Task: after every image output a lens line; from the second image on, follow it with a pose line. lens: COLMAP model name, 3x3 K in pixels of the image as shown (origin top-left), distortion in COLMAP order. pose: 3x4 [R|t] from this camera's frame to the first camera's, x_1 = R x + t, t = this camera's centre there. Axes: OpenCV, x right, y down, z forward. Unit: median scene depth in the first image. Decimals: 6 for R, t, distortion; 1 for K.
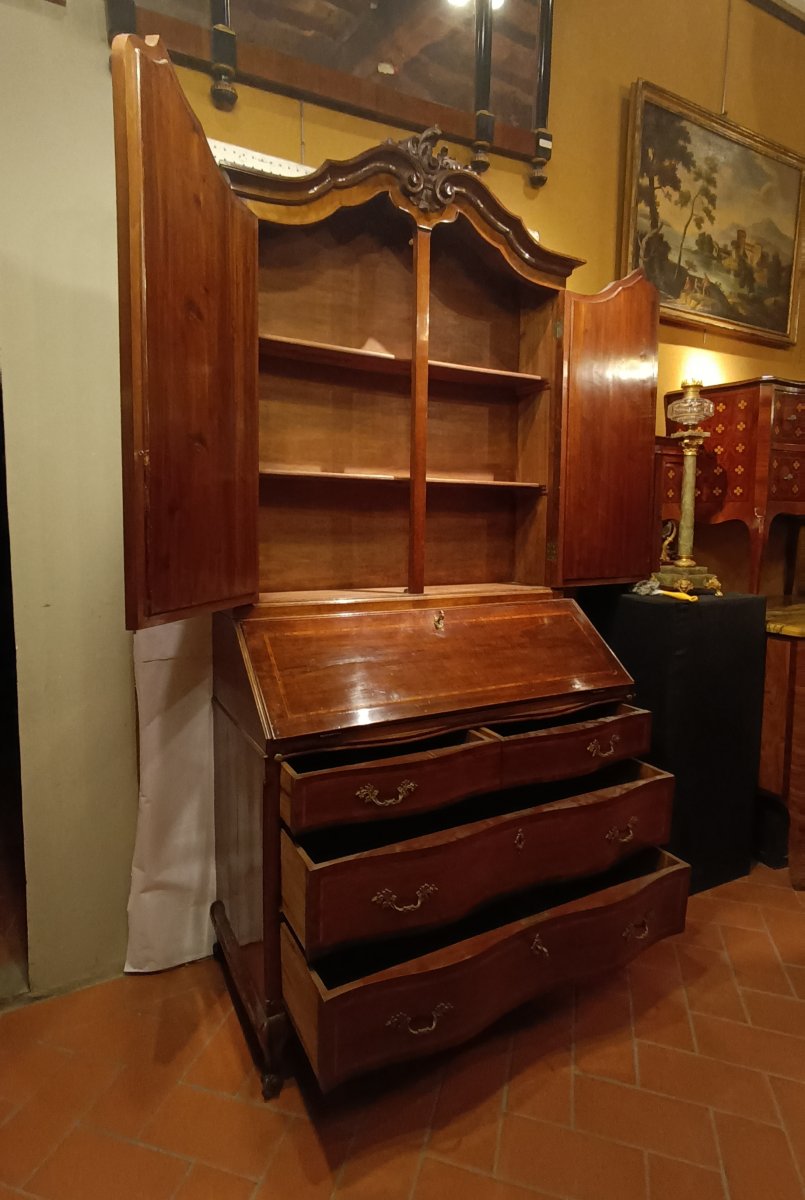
lens RADIAL K [[641.6, 0, 403.8], [0, 641.6, 574.6], [0, 0, 1]] dist [-0.004327, 0.009420]
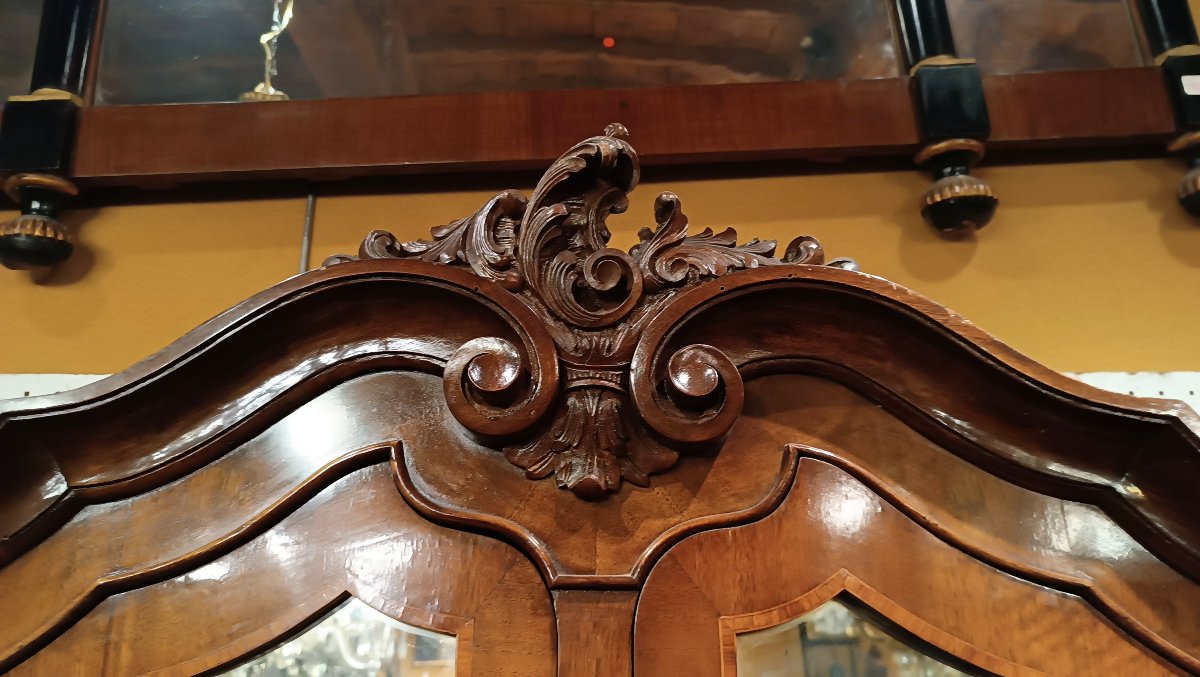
lens RADIAL K [[890.3, 0, 600.0], [0, 890.3, 338.5], [0, 0, 1]] dist [-0.004105, -0.005205]
pose [[0.886430, -0.196042, -0.419296, 0.120826], [-0.022301, 0.886735, -0.461739, -0.375857], [0.462325, 0.418650, 0.781657, 0.598527]]
